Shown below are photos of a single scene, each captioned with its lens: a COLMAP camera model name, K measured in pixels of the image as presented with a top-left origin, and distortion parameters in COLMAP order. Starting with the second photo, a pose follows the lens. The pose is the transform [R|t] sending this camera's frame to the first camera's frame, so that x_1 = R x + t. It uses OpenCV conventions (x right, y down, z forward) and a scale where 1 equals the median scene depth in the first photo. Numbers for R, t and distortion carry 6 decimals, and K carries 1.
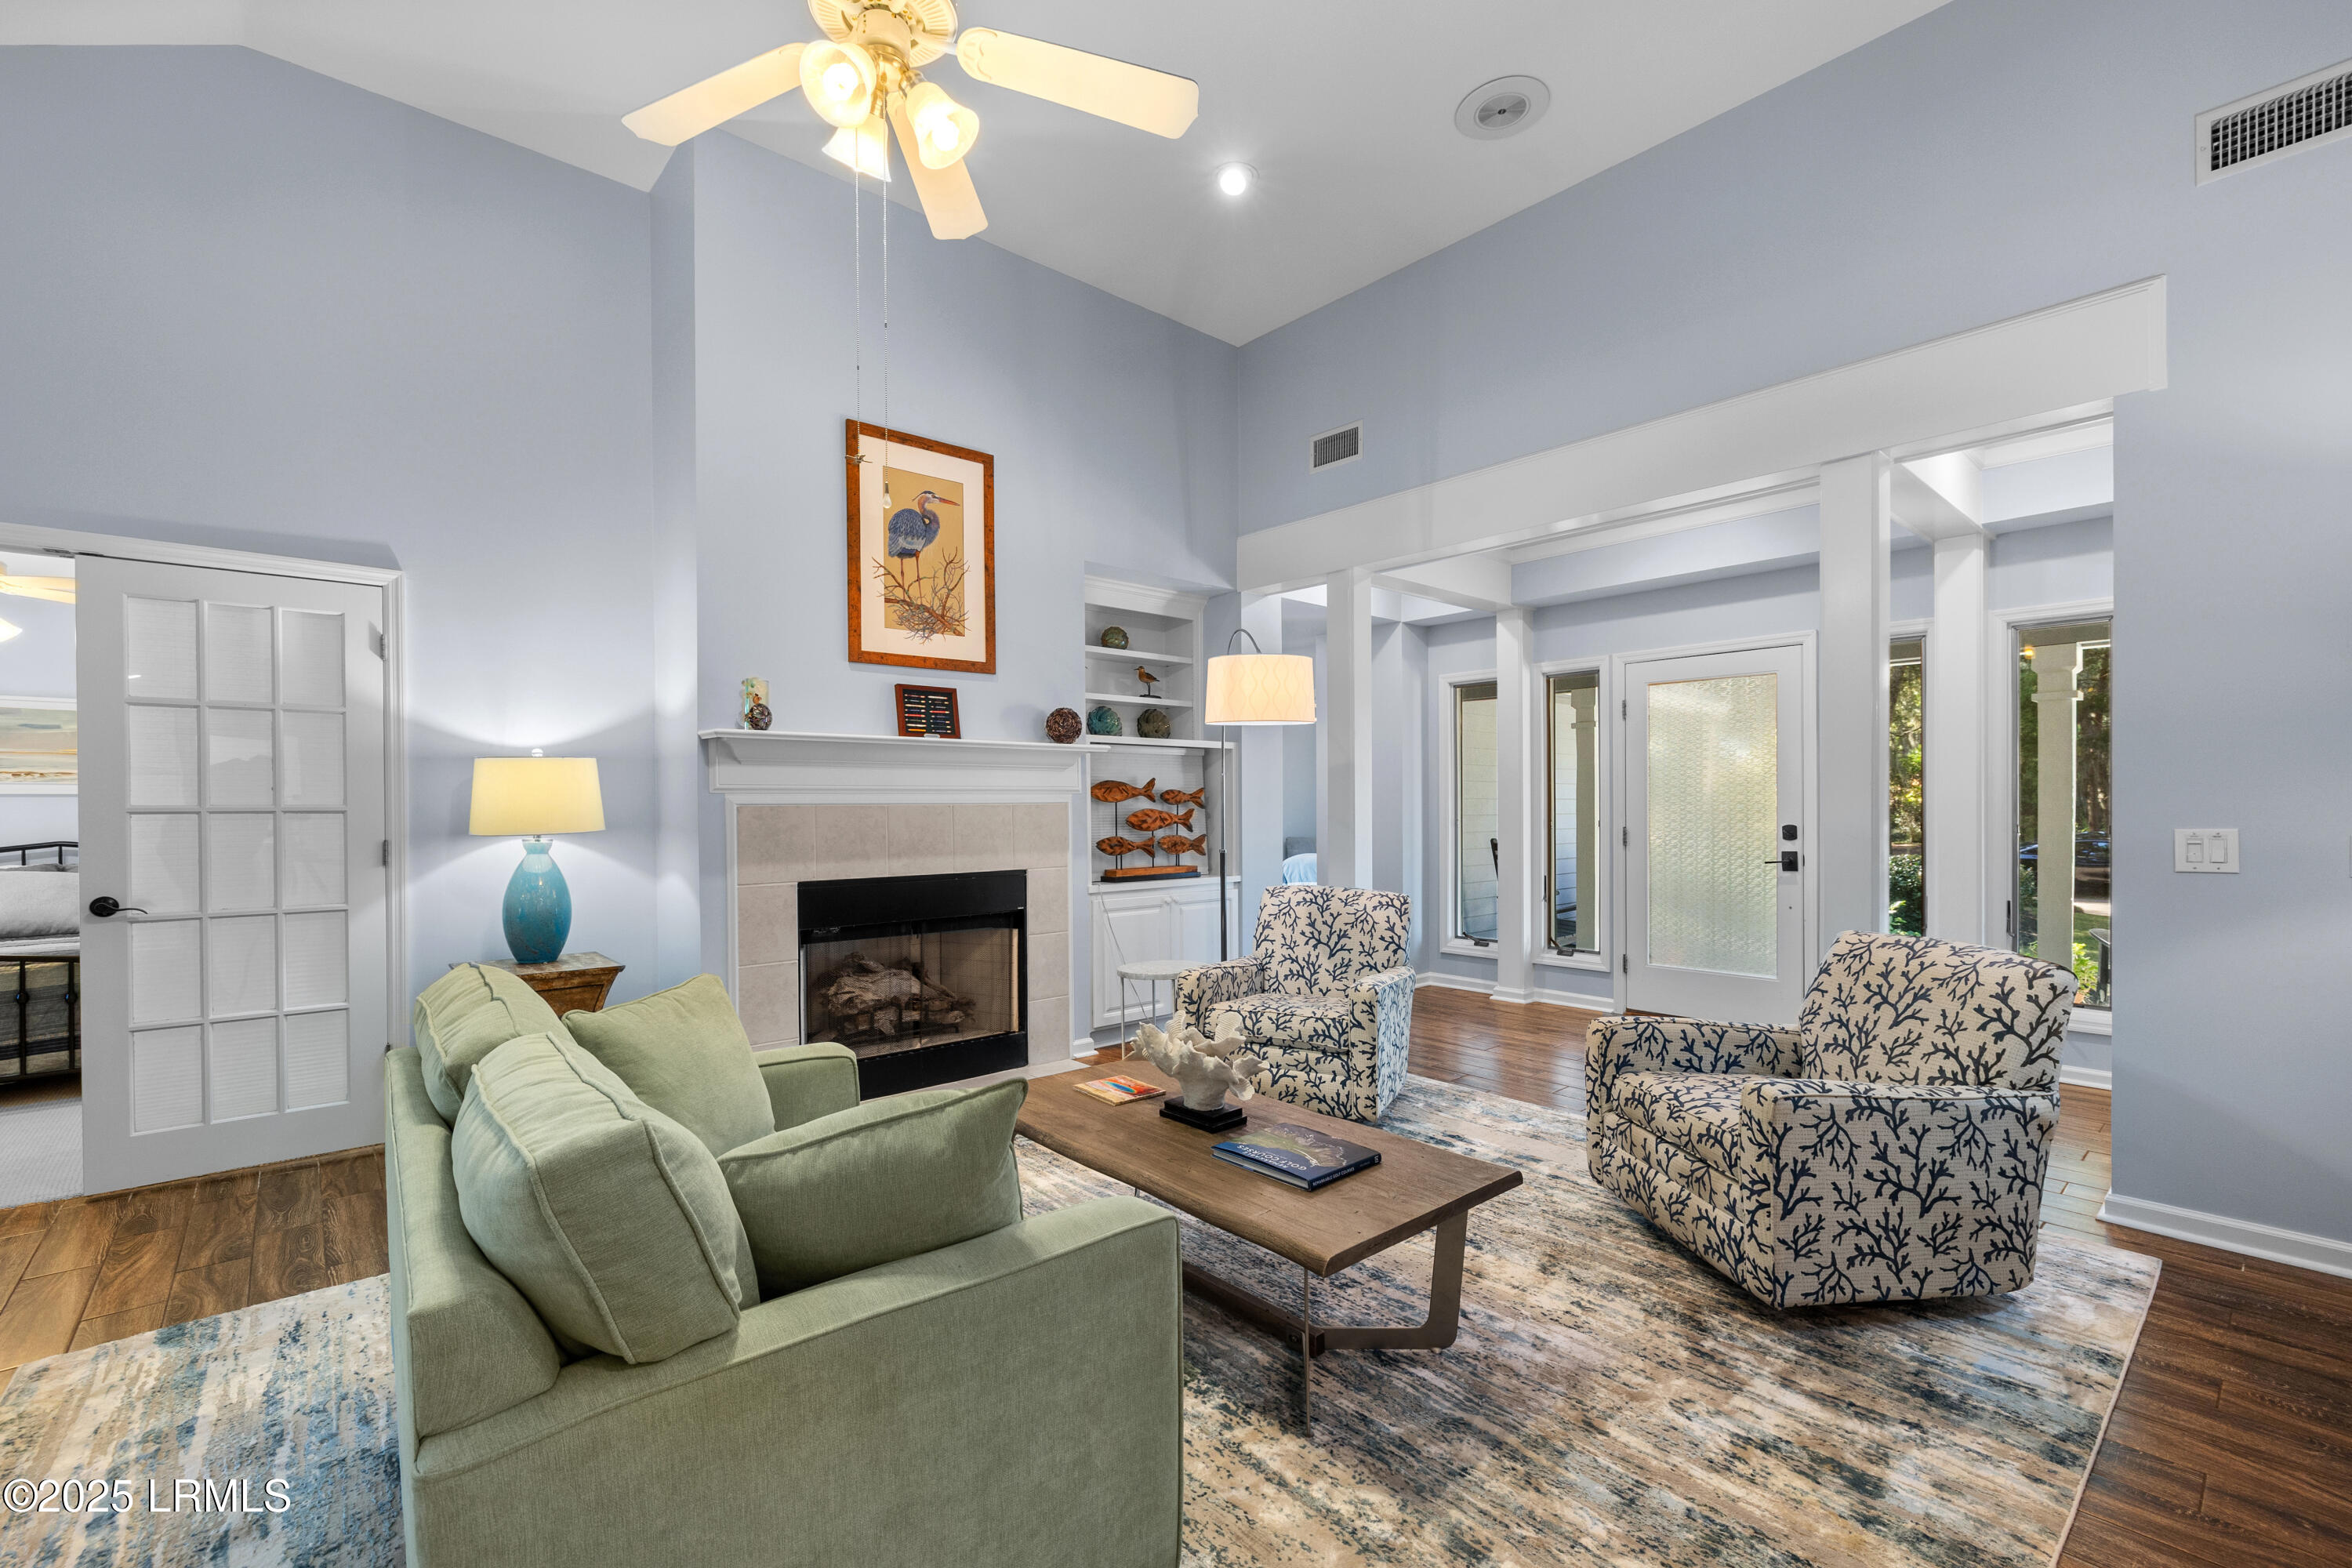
lens RADIAL K [[1003.2, 0, 1177.0], [0, 1003.2, 808.8], [0, 0, 1]] dist [0.003130, 0.000401]
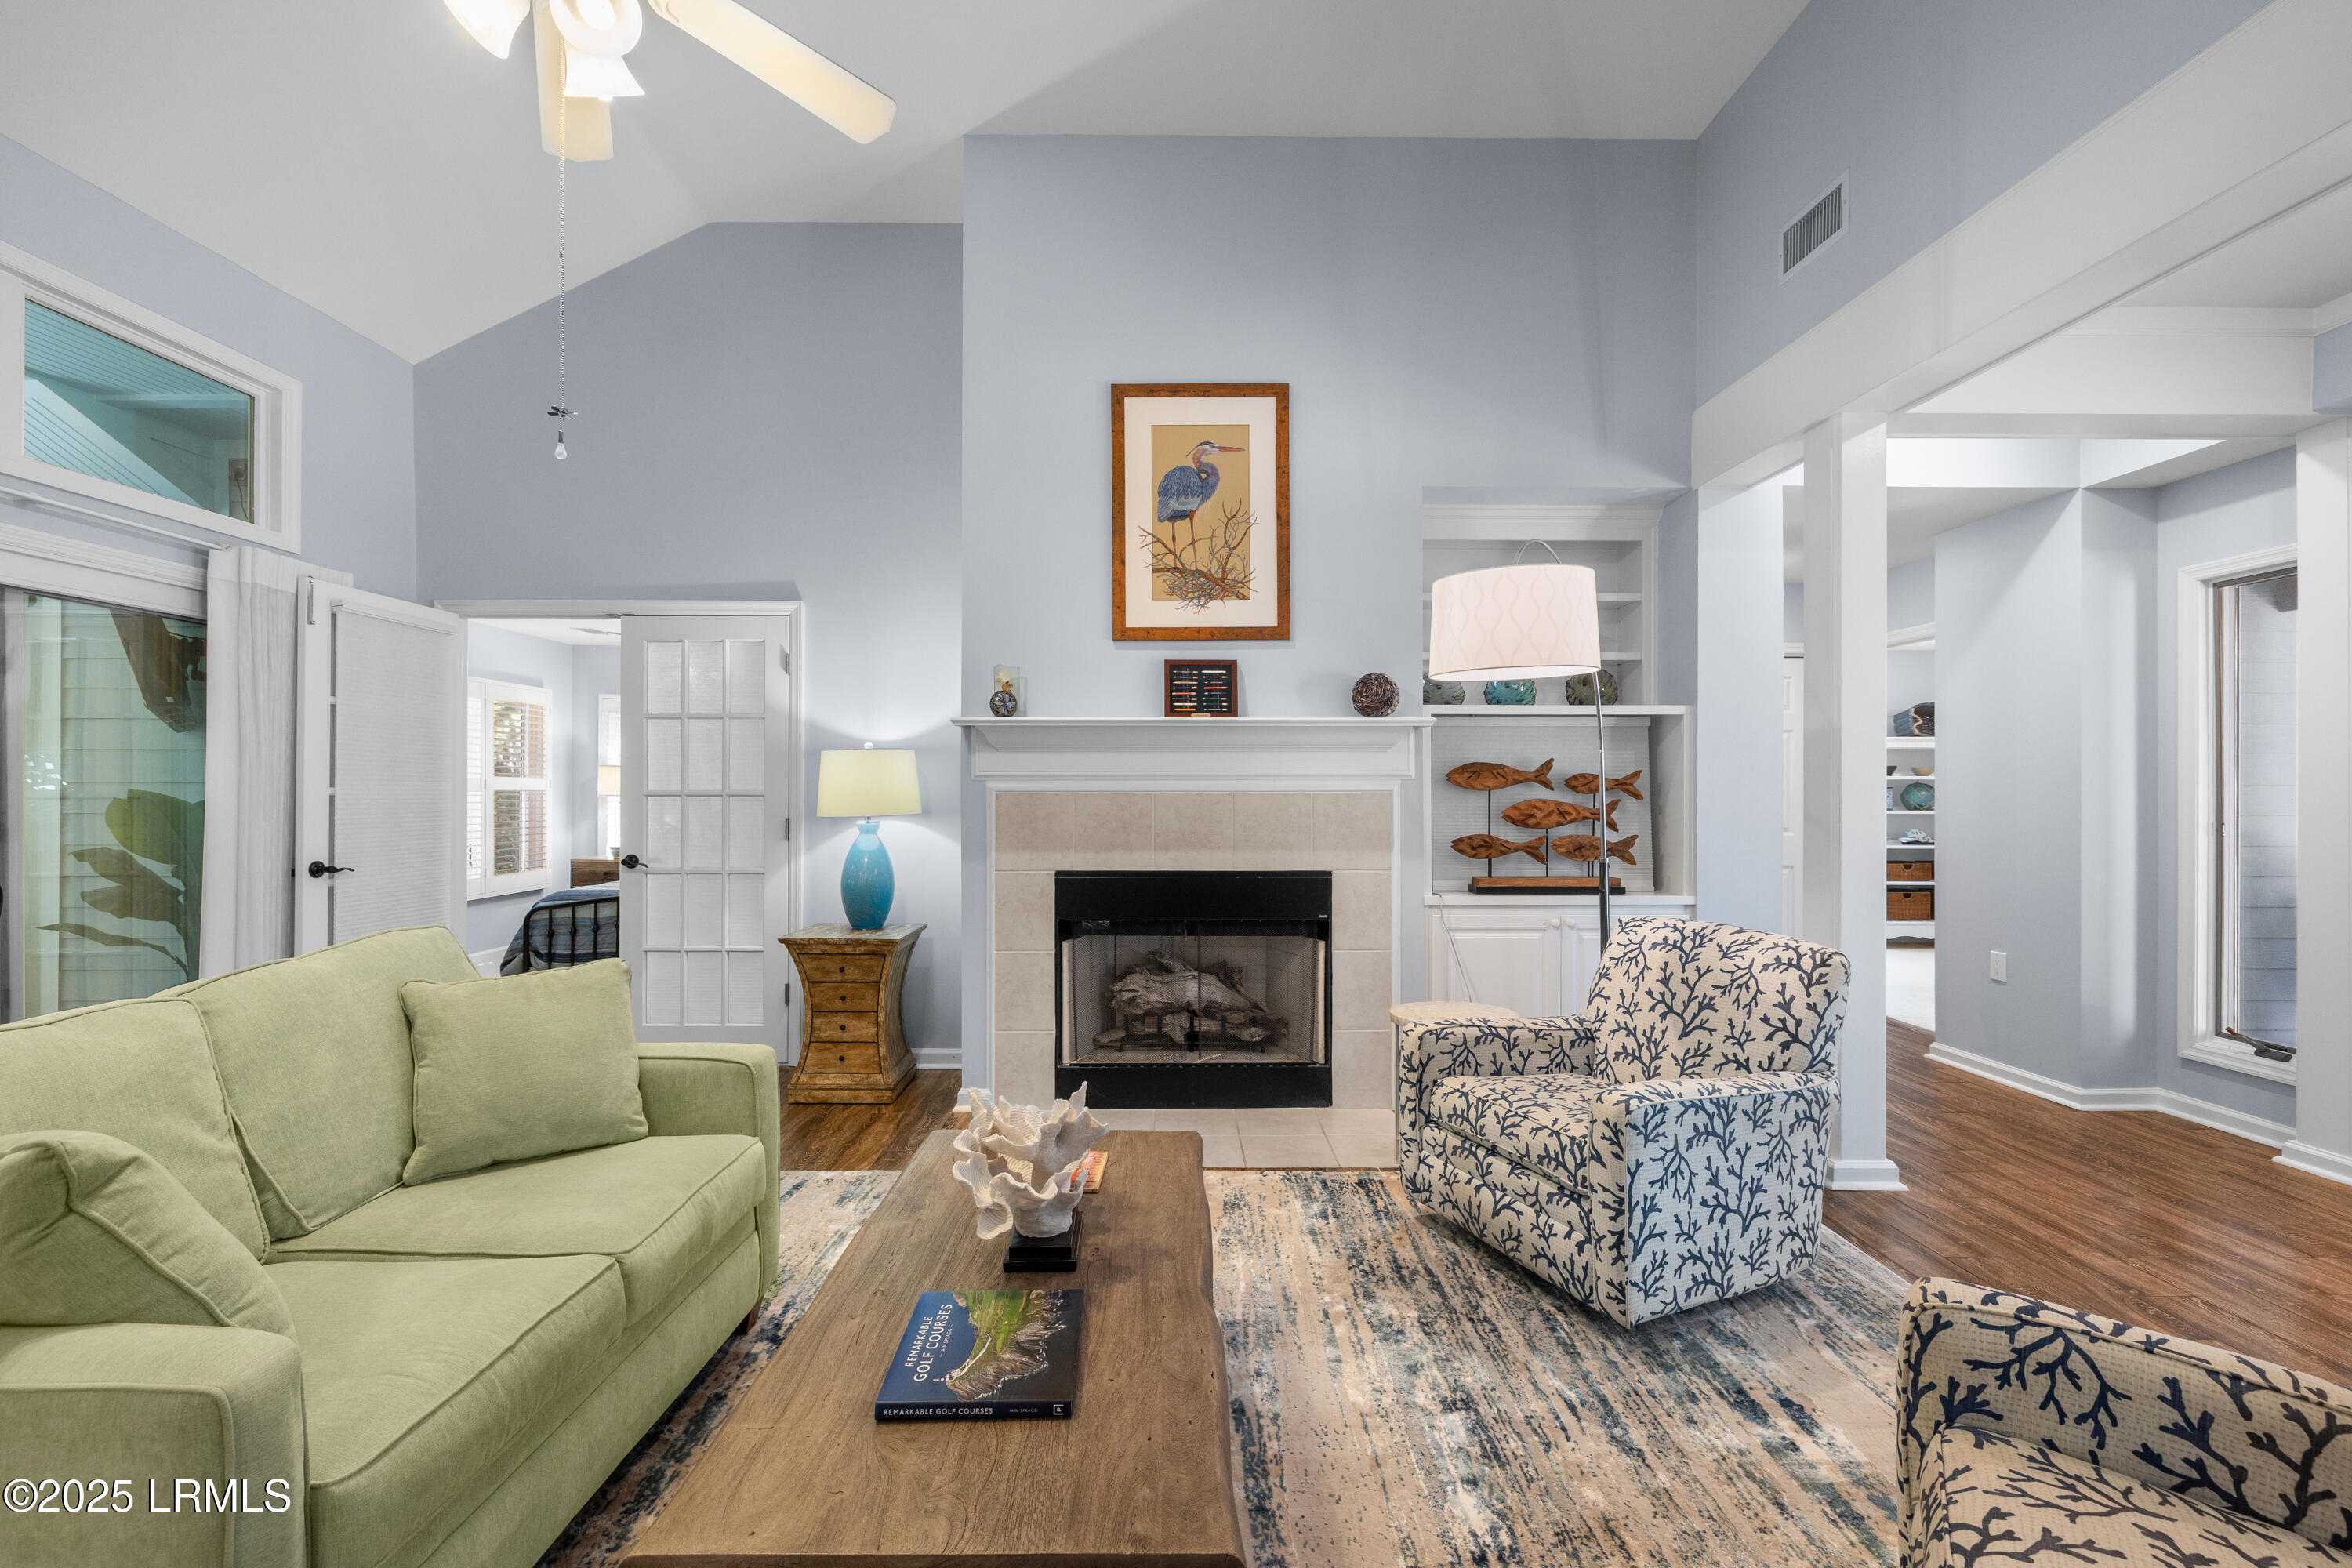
lens RADIAL K [[1003.2, 0, 1160.4], [0, 1003.2, 792.4], [0, 0, 1]] dist [0.003130, 0.000401]
pose [[0.758590, 0.004394, -0.651554, 0.307838], [-0.007082, 0.999974, -0.001501, -0.002531], [0.651530, 0.005753, 0.758601, 0.299040]]
